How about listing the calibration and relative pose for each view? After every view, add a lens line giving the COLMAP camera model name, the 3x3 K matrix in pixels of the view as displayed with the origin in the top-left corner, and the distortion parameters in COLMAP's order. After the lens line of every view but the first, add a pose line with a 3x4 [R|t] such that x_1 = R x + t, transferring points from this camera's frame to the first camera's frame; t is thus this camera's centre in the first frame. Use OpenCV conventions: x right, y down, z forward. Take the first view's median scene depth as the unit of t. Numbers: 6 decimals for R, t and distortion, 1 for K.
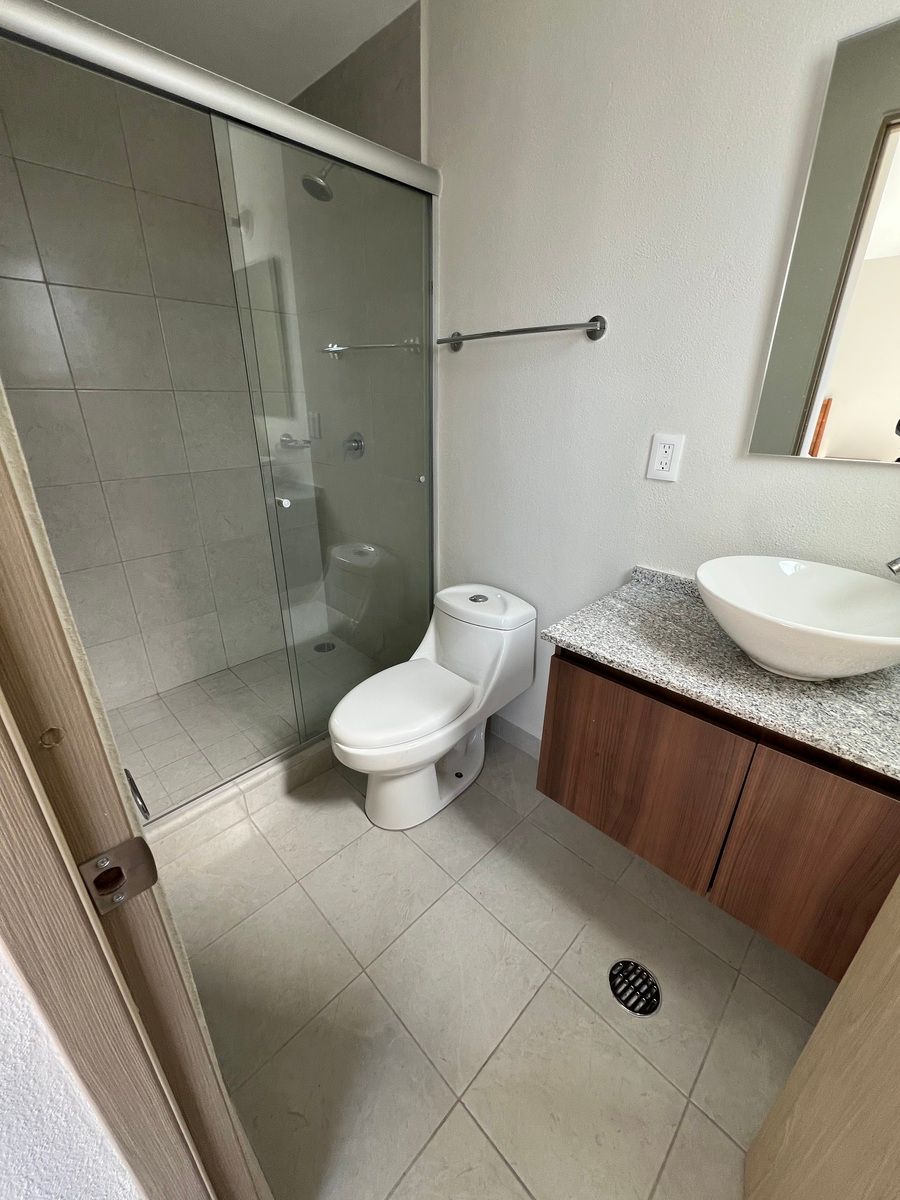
lens RADIAL K [[477.7, 0, 450.7], [0, 477.7, 596.2], [0, 0, 1]] dist [-0.002810, 0.000234]
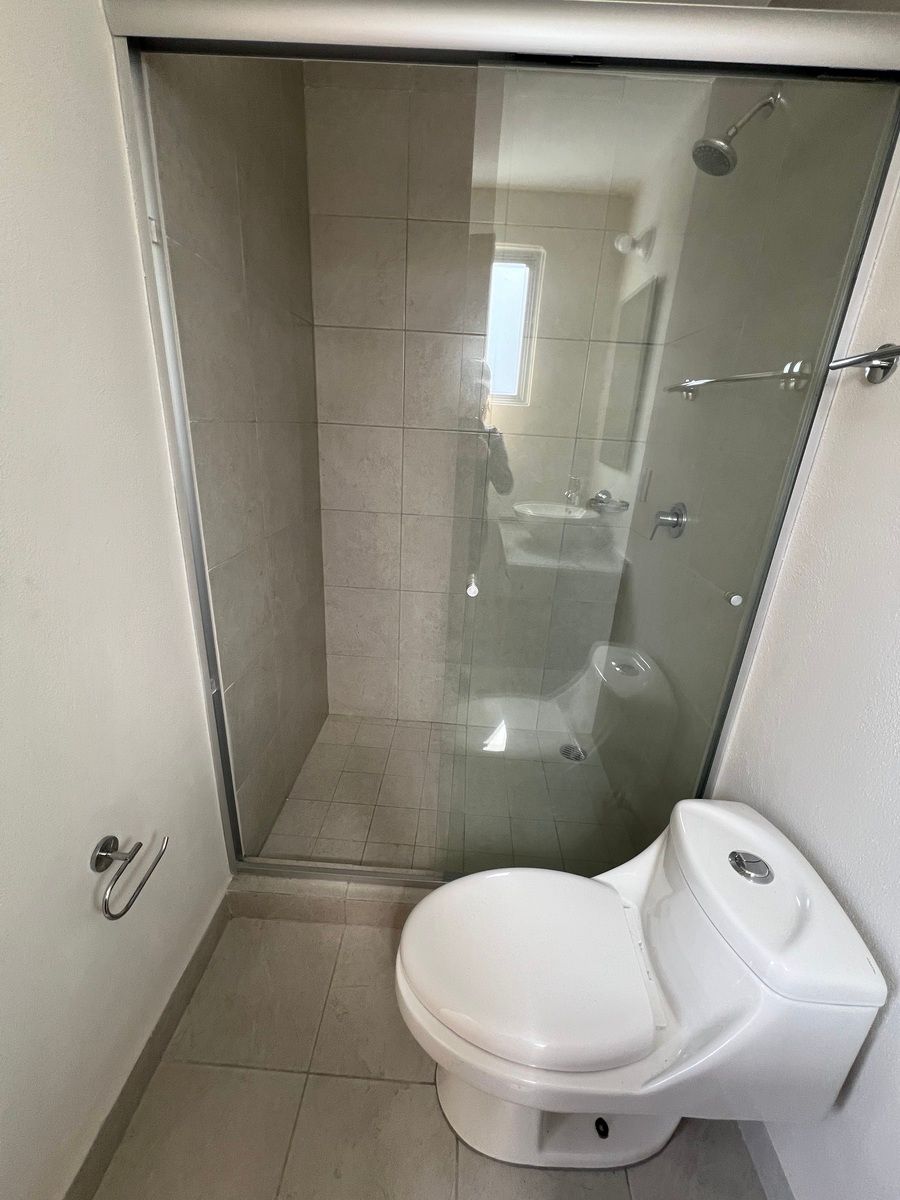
lens RADIAL K [[477.7, 0, 450.7], [0, 477.7, 596.2], [0, 0, 1]] dist [-0.002810, 0.000234]
pose [[0.676400, 0.278244, -0.681956, 0.101534], [-0.333884, 0.941133, 0.052827, -0.170342], [0.656509, 0.191962, 0.729483, 0.363650]]
